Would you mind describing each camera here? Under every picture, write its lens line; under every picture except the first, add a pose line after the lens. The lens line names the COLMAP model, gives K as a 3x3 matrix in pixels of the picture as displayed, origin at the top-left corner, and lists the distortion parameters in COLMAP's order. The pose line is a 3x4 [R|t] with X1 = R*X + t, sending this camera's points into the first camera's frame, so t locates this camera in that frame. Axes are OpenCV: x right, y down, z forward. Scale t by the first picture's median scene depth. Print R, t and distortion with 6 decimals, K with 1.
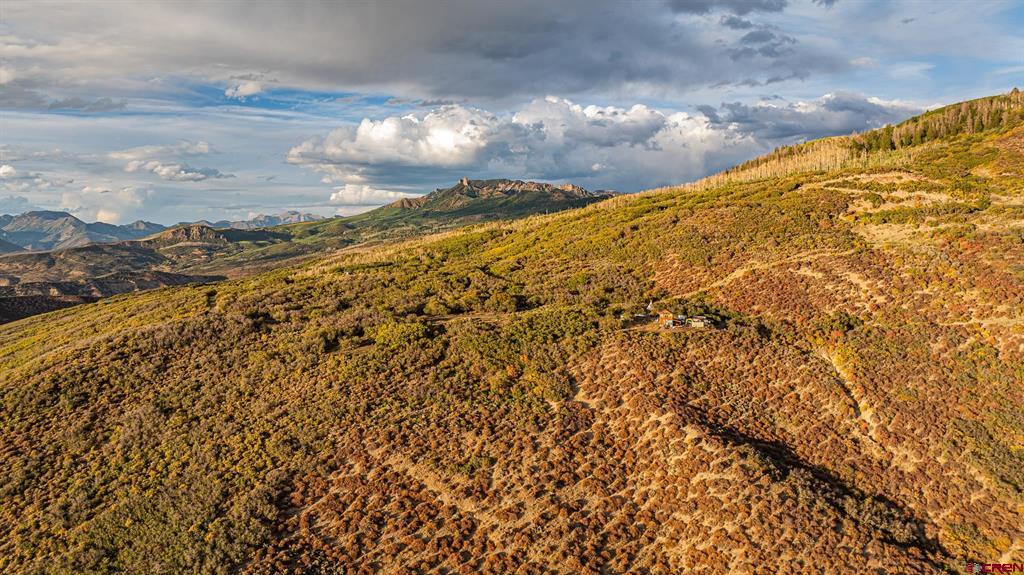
lens RADIAL K [[729.2, 0, 514.8], [0, 729.2, 286.5], [0, 0, 1]] dist [-0.024562, 0.027122]
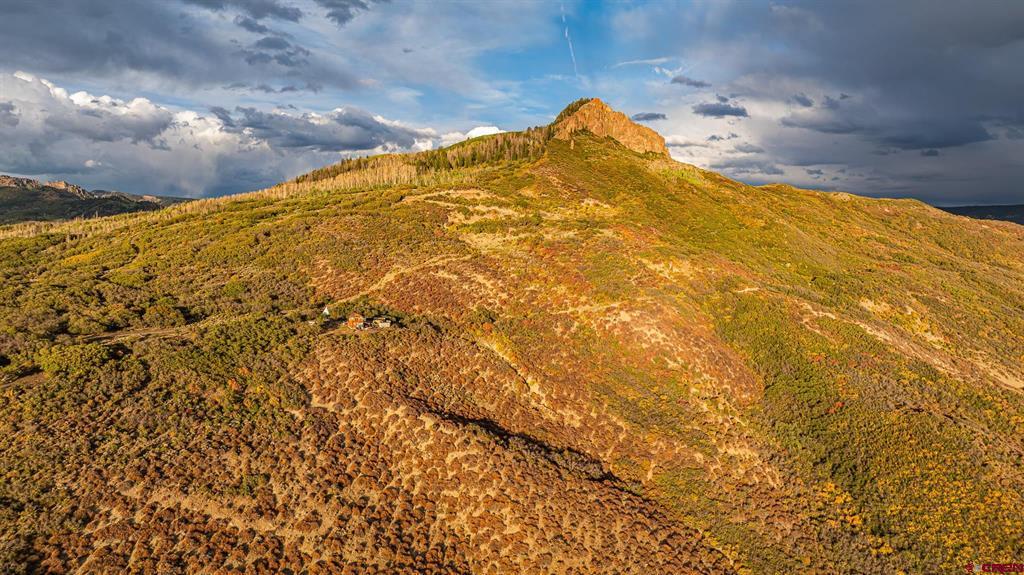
lens RADIAL K [[729.2, 0, 514.8], [0, 729.2, 286.5], [0, 0, 1]] dist [-0.024562, 0.027122]
pose [[0.794668, -0.030740, 0.606265, -0.268479], [0.036165, 0.999340, 0.003267, -0.001291], [-0.605966, 0.019330, 0.795256, 0.029769]]
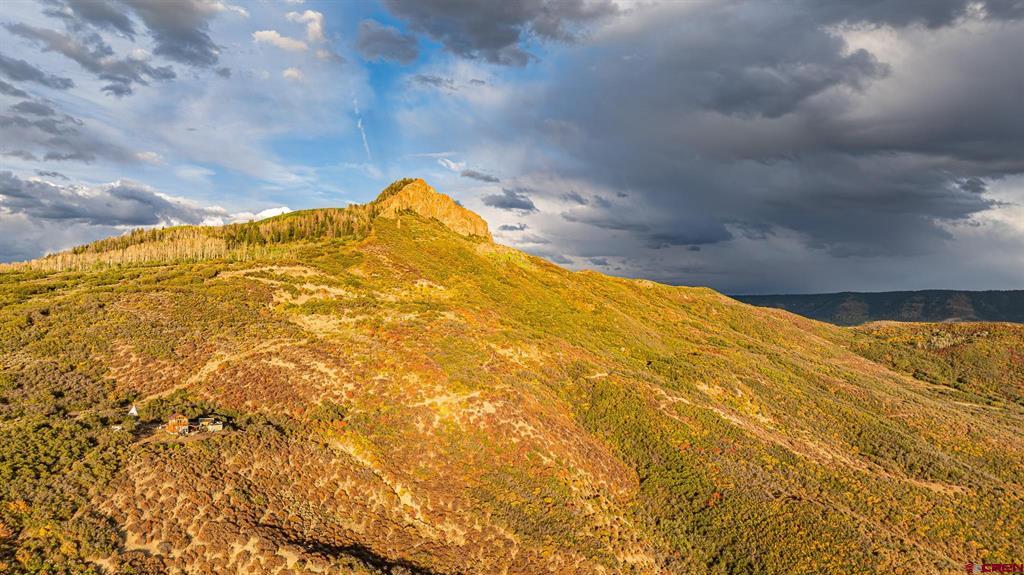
lens RADIAL K [[726.5, 0, 509.2], [0, 726.5, 286.6], [0, 0, 1]] dist [-0.029226, 0.025217]
pose [[0.602556, 0.053214, 0.796301, -0.245026], [0.045896, 0.993813, -0.101142, -0.011511], [-0.796756, 0.097491, 0.596386, 0.223802]]
